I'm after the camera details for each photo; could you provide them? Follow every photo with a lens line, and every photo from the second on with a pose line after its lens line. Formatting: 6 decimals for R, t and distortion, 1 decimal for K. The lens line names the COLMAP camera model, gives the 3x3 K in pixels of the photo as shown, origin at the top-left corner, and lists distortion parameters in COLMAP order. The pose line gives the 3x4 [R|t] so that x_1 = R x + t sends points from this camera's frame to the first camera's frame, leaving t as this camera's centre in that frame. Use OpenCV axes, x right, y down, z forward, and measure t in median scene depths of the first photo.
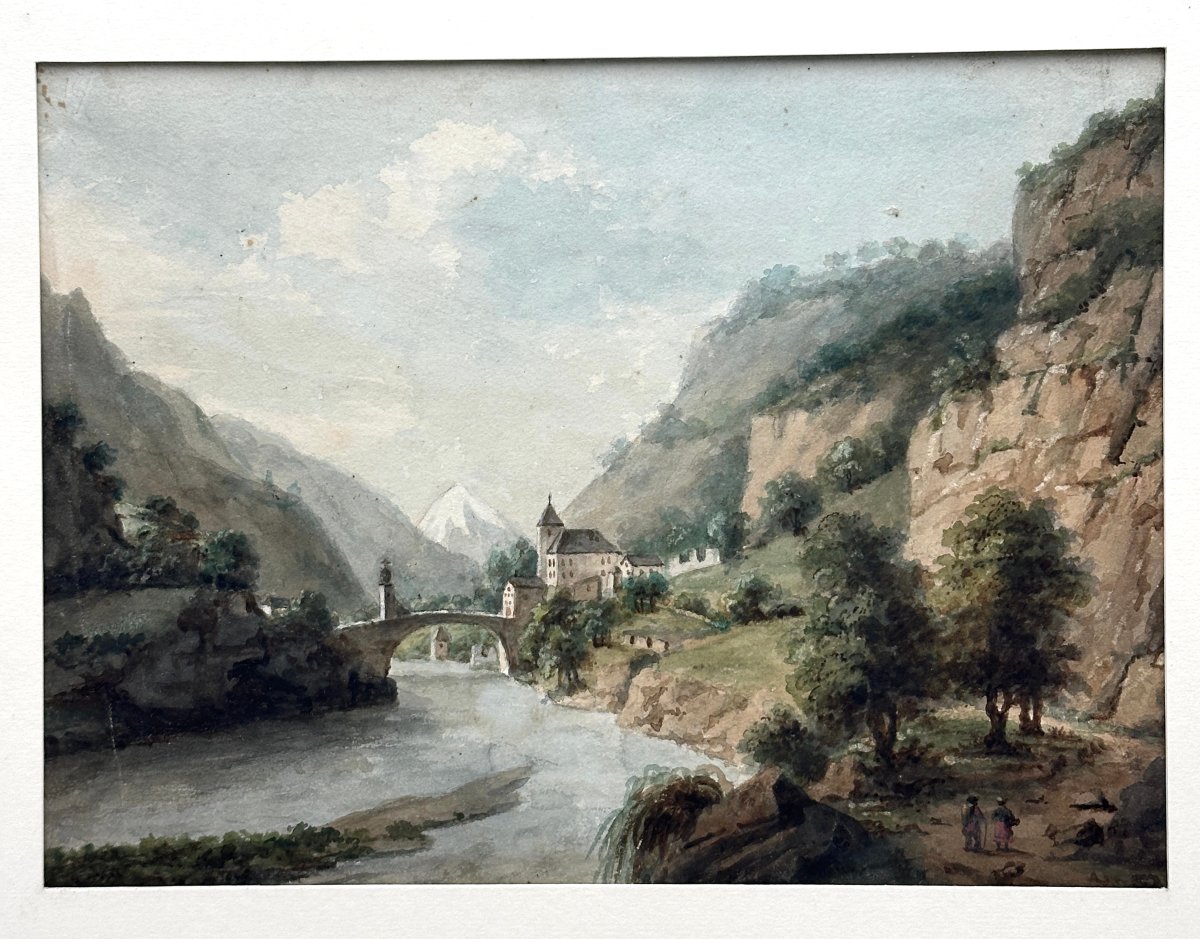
lens RADIAL K [[1814.5, 0, 598.1], [0, 1814.5, 469.7], [0, 0, 1]] dist [-0.173632, 0.000000]
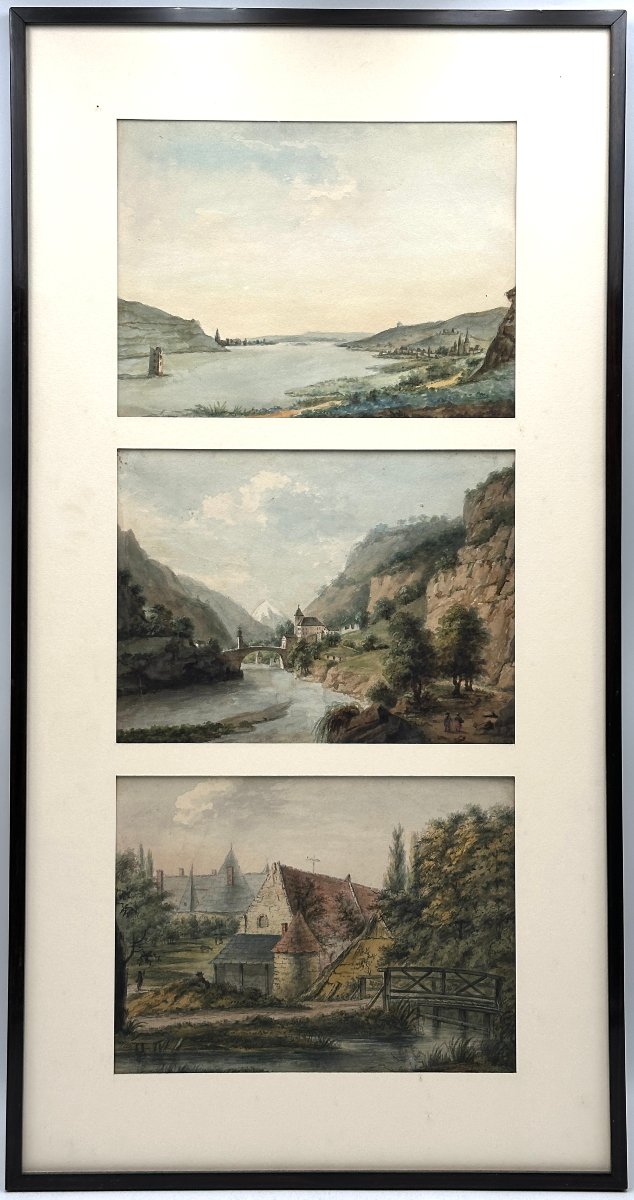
lens RADIAL K [[1587.0, 0, 323.0], [0, 1587.0, 604.6], [0, 0, 1]] dist [0.080126, 0.000000]
pose [[0.999958, 0.009043, 0.001390, 0.007403], [-0.009034, 0.999939, -0.006280, 0.029166], [-0.001447, 0.006267, 0.999979, -1.475417]]
